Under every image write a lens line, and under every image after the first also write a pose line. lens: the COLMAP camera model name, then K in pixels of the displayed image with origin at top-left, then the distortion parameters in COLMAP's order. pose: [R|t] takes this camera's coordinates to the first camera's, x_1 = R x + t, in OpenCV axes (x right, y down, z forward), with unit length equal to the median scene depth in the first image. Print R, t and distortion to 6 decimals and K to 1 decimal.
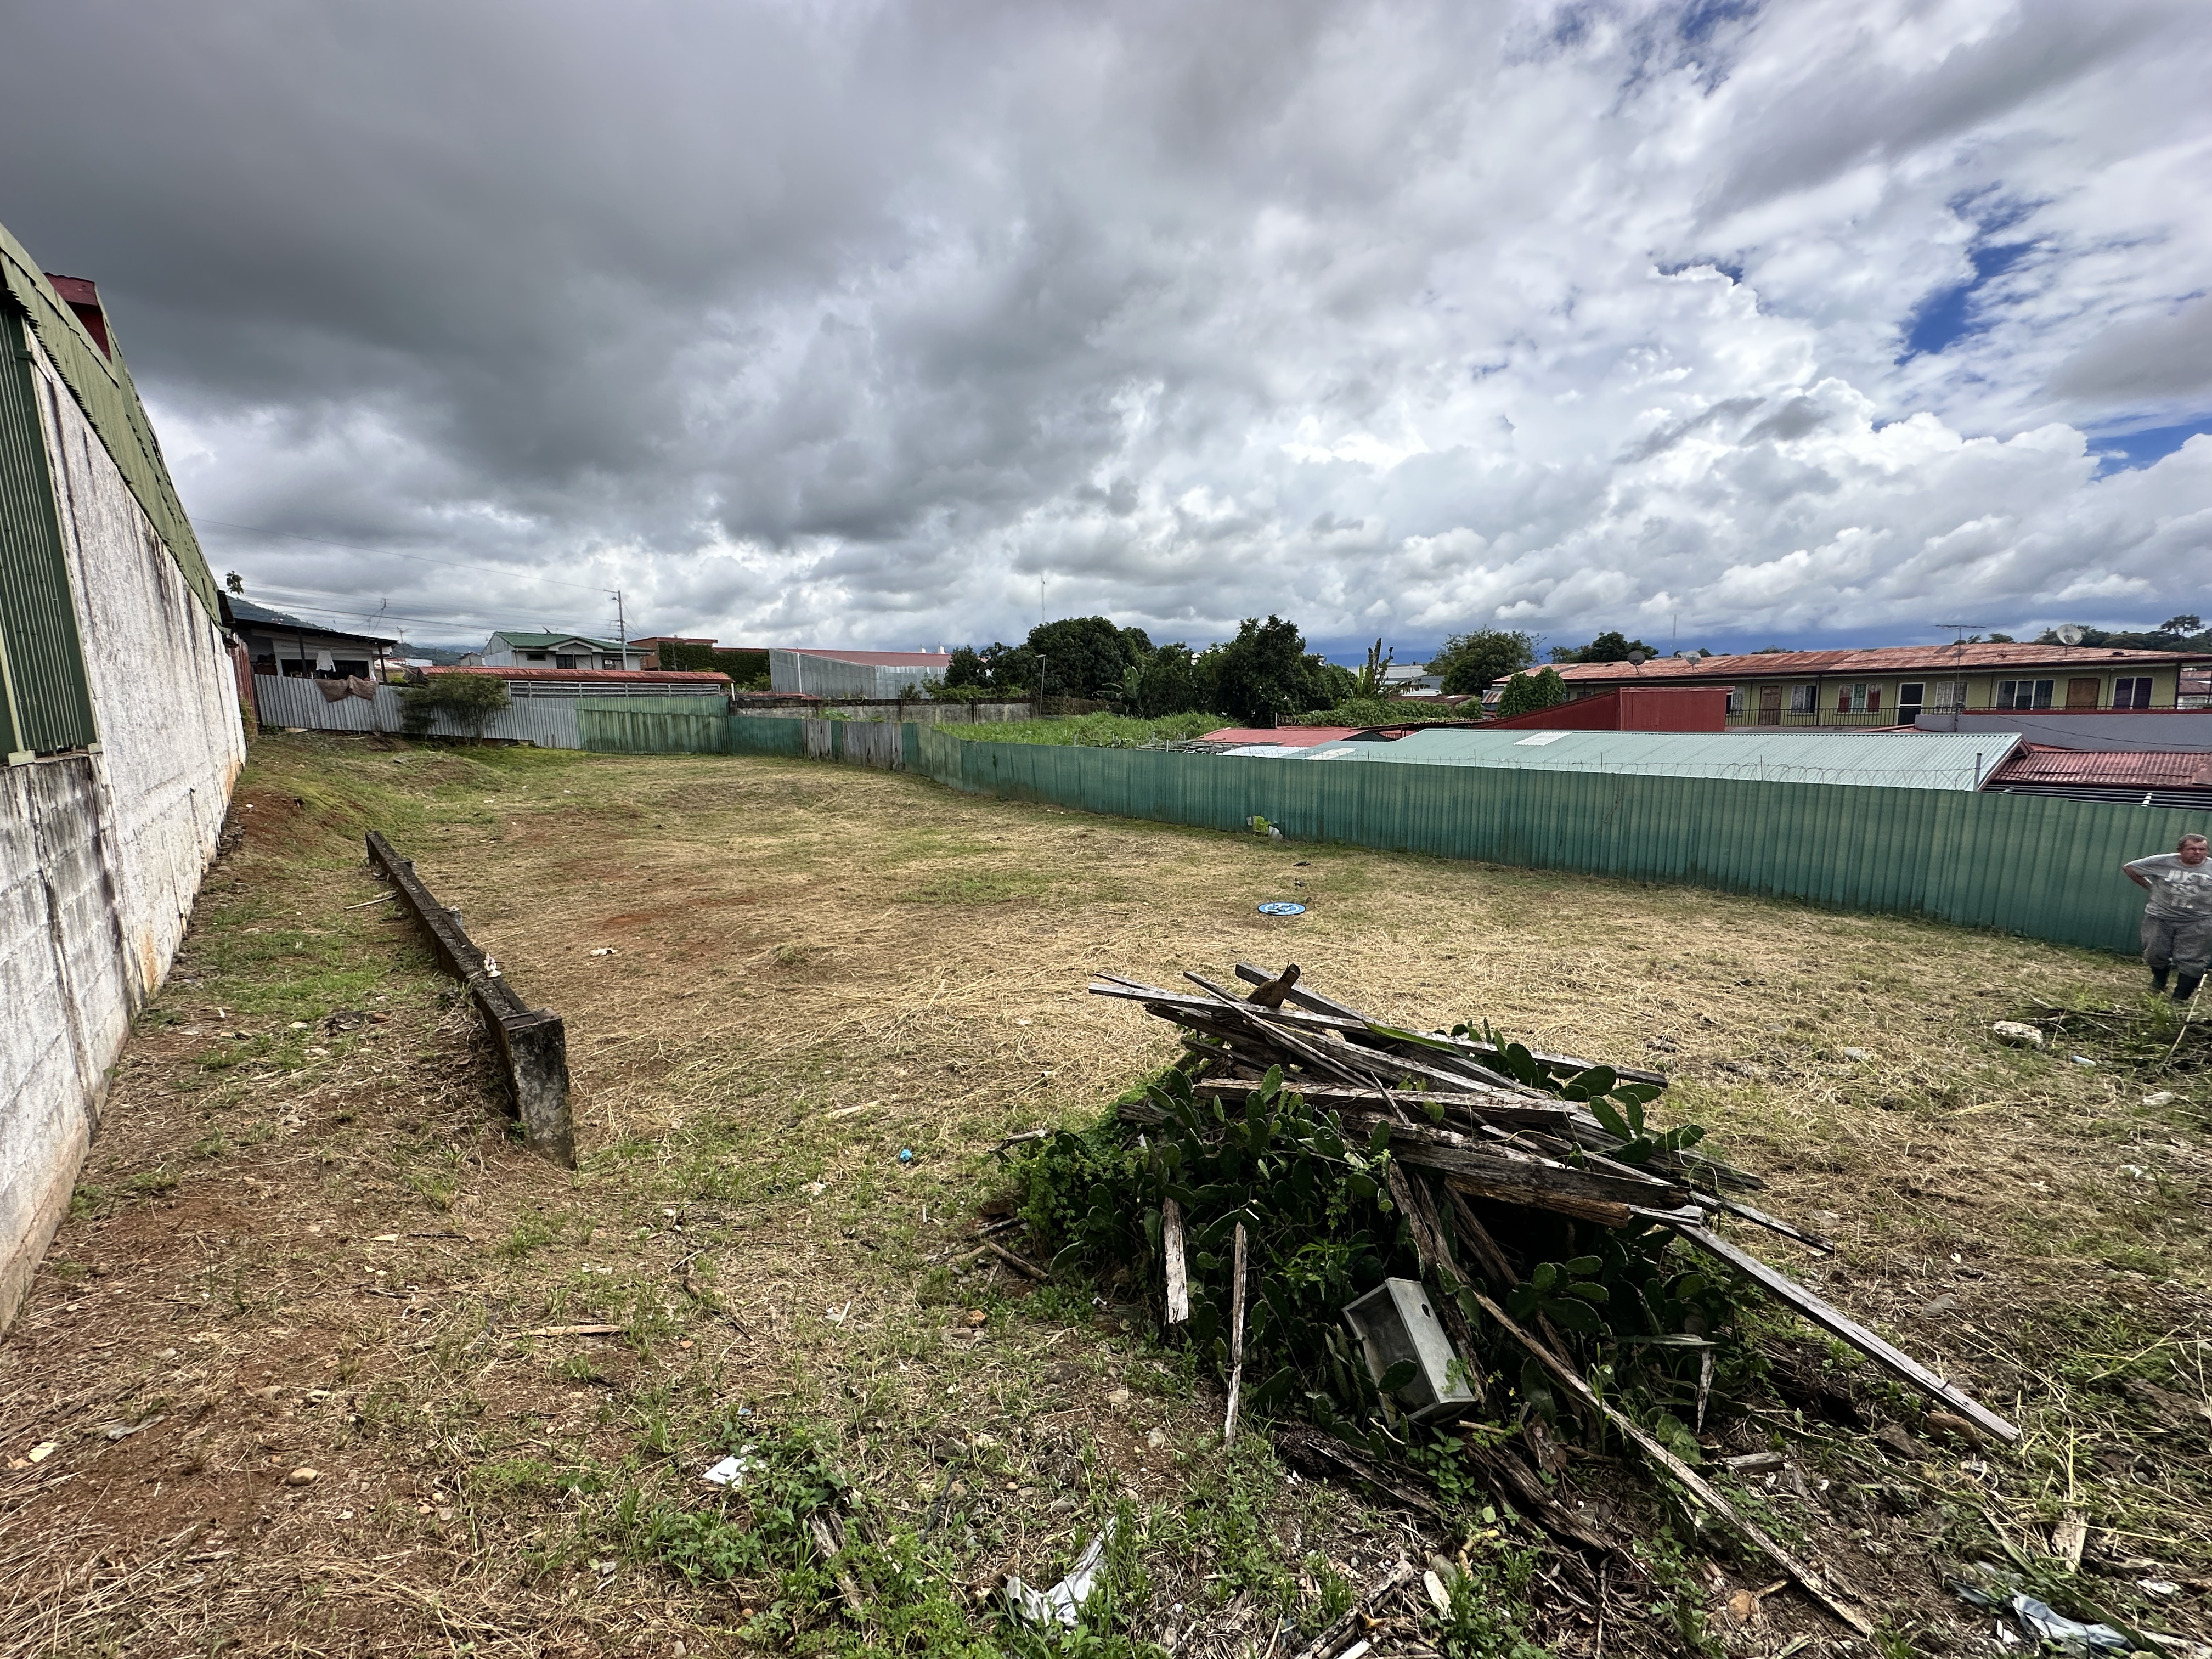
lens RADIAL K [[881.6, 0, 1101.1], [0, 881.6, 841.9], [0, 0, 1]] dist [-0.001341, 0.001020]
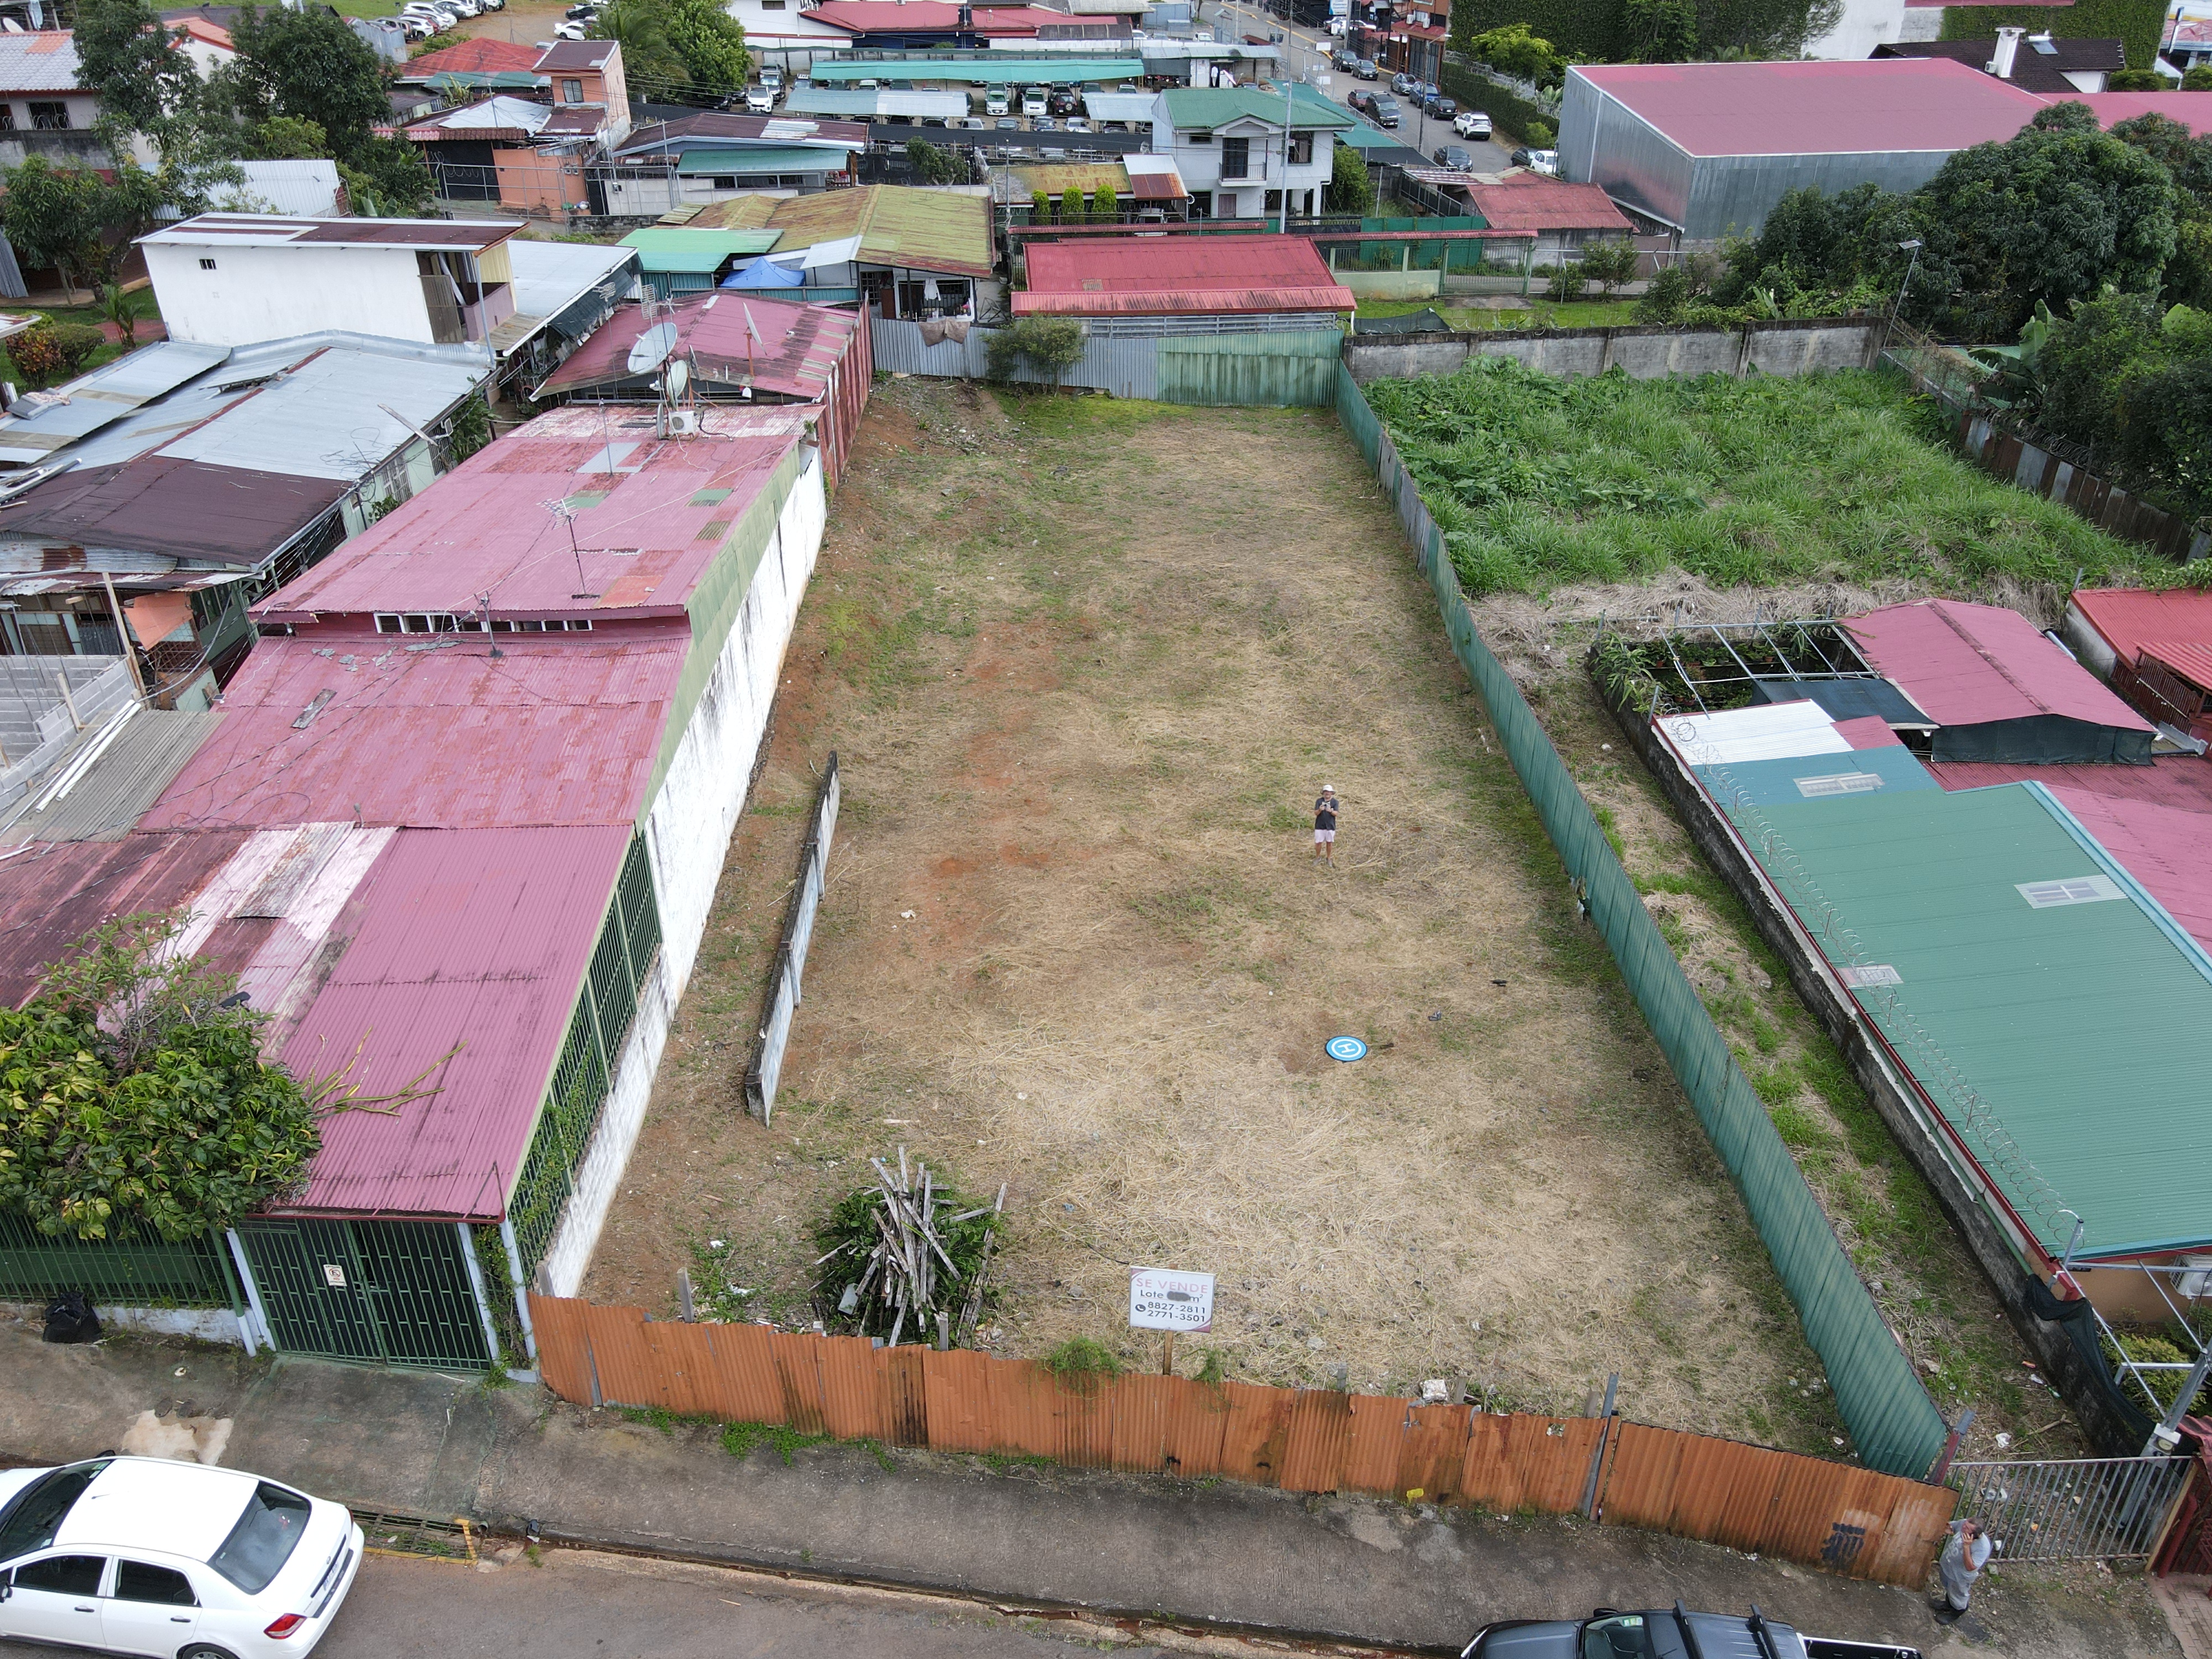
lens RADIAL K [[1619.3, 0, 1106.2], [0, 1619.3, 822.8], [0, 0, 1]] dist [0.003577, 0.021405]
pose [[0.760802, 0.330359, -0.558608, 0.229684], [-0.107902, 0.913153, 0.393077, -0.218122], [0.639951, -0.238779, 0.730375, -0.153115]]
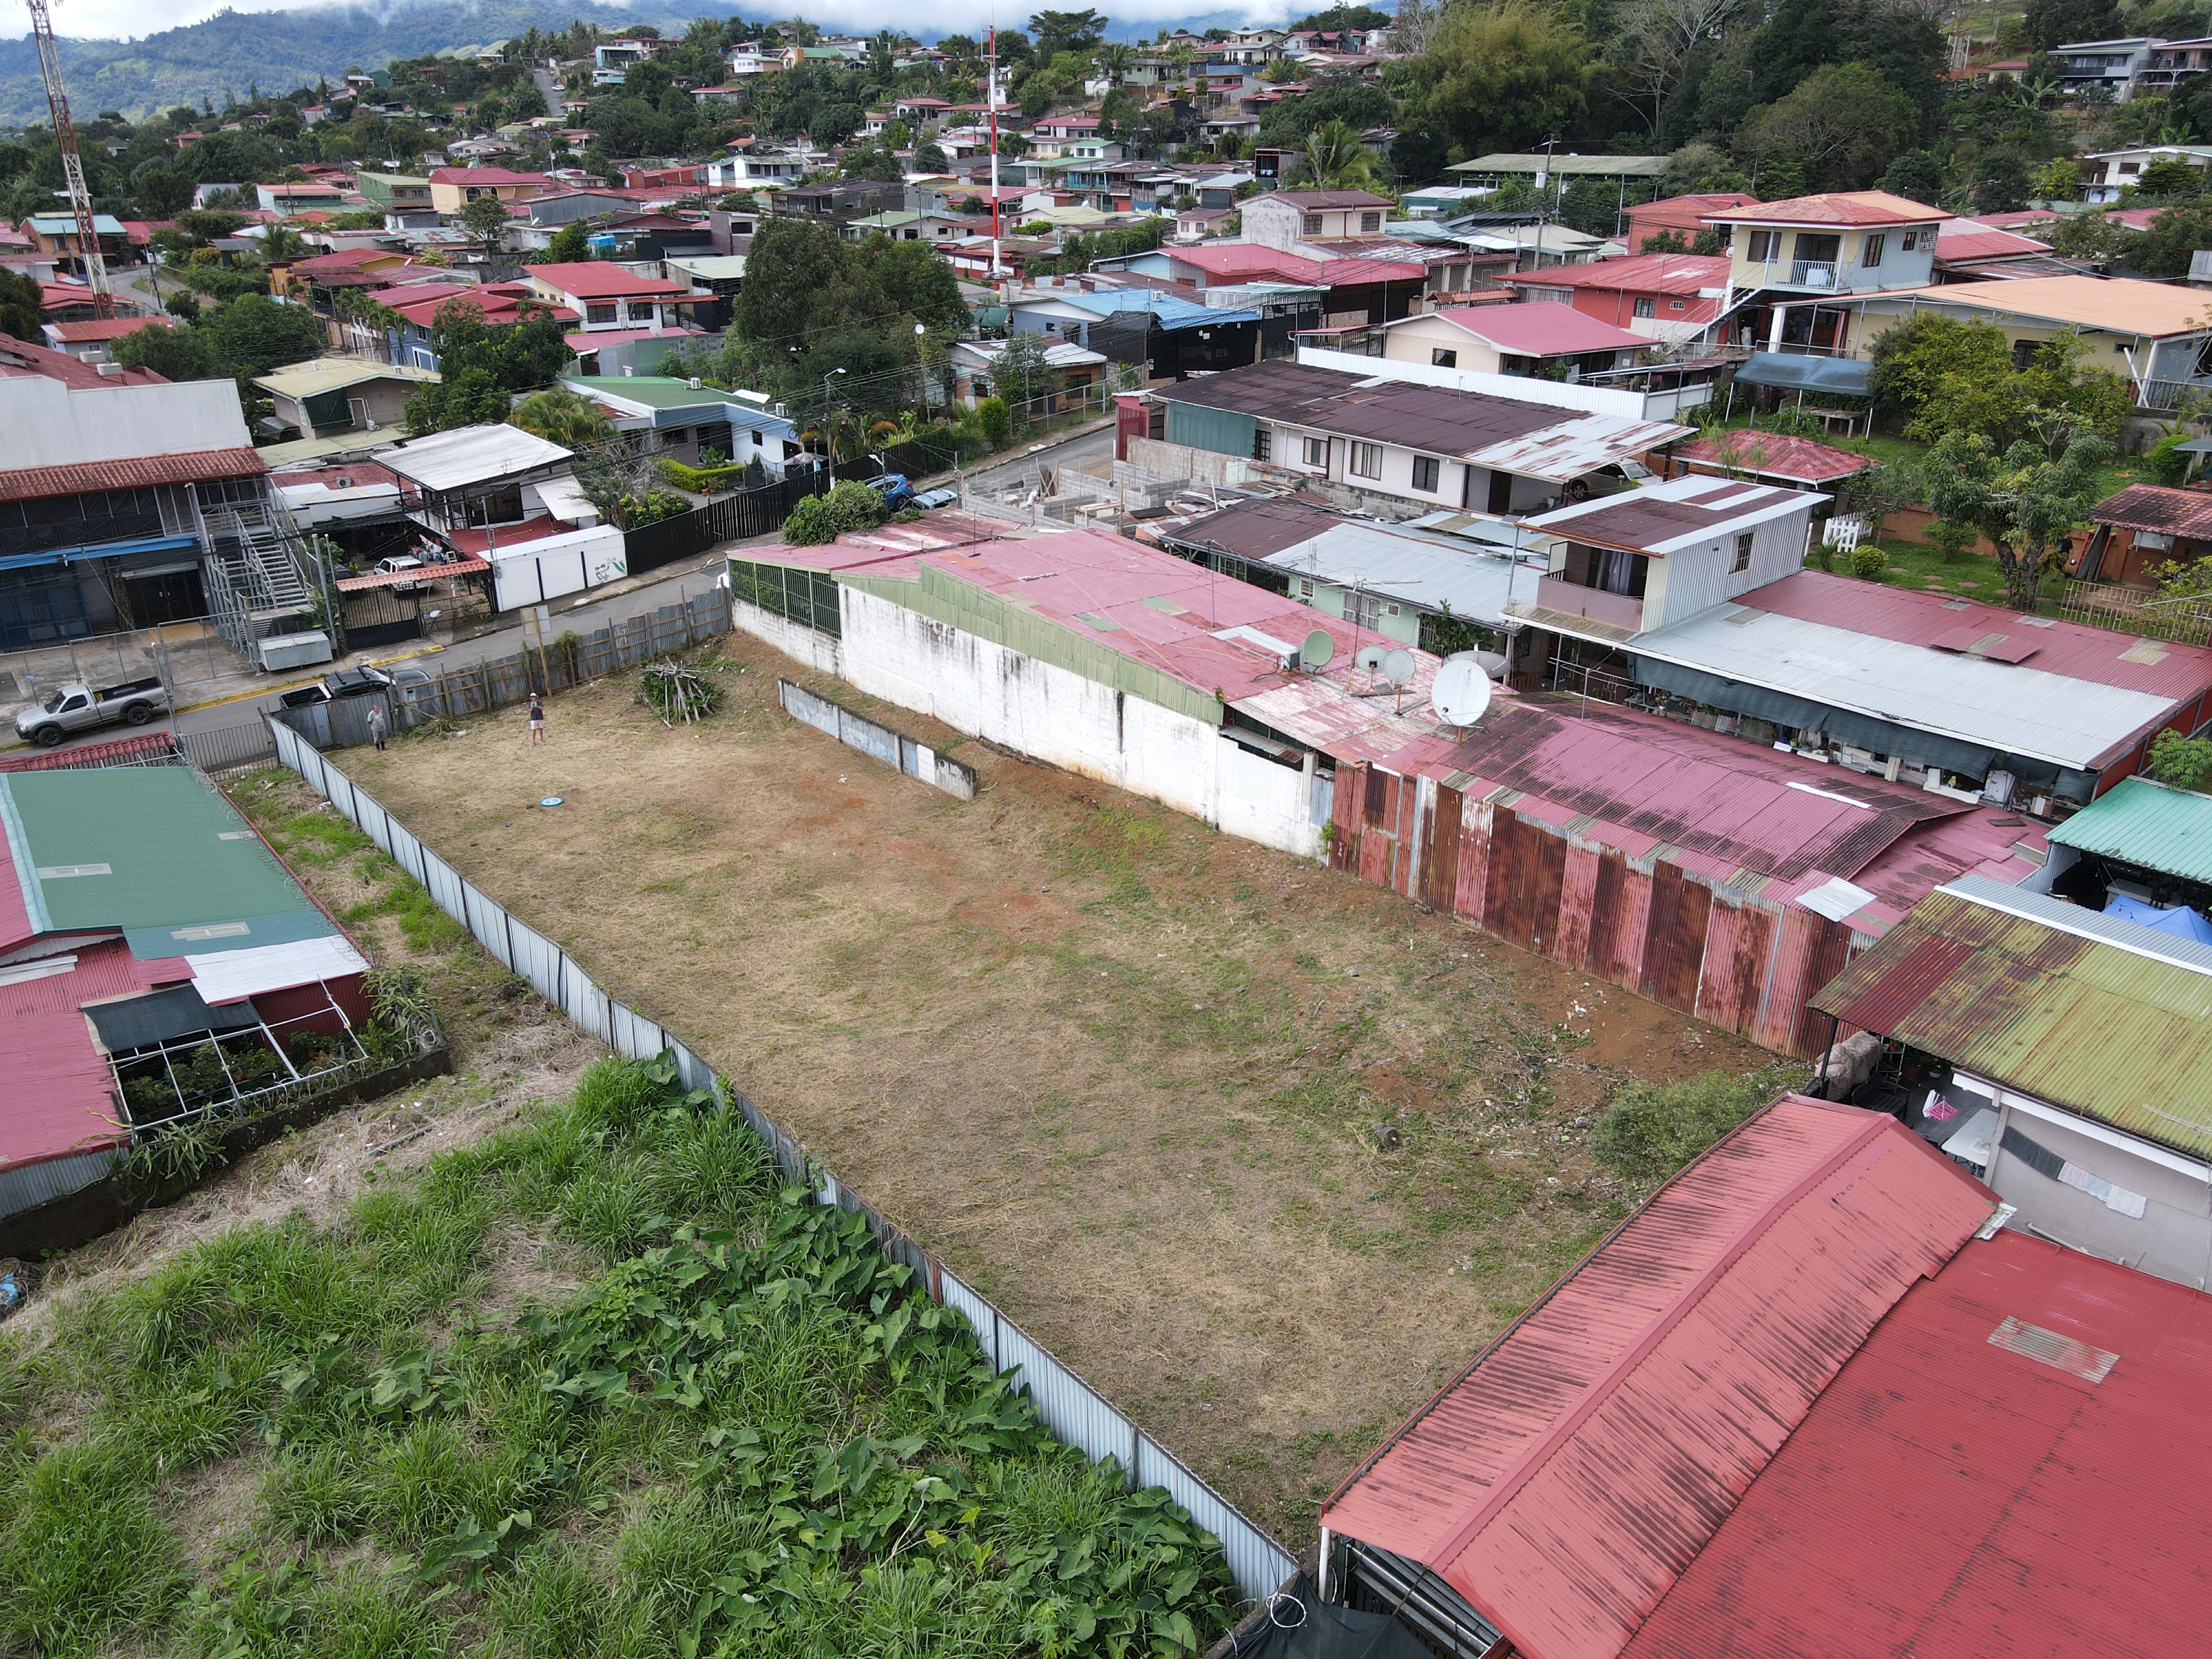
lens RADIAL K [[1619.3, 0, 1099.3], [0, 1619.3, 840.1], [0, 0, 1]] dist [0.003577, 0.021405]
pose [[-0.999244, 0.000573, 0.038871, -0.274312], [0.021458, 0.841902, 0.539204, -0.415279], [-0.032416, 0.539630, -0.841278, 0.926613]]
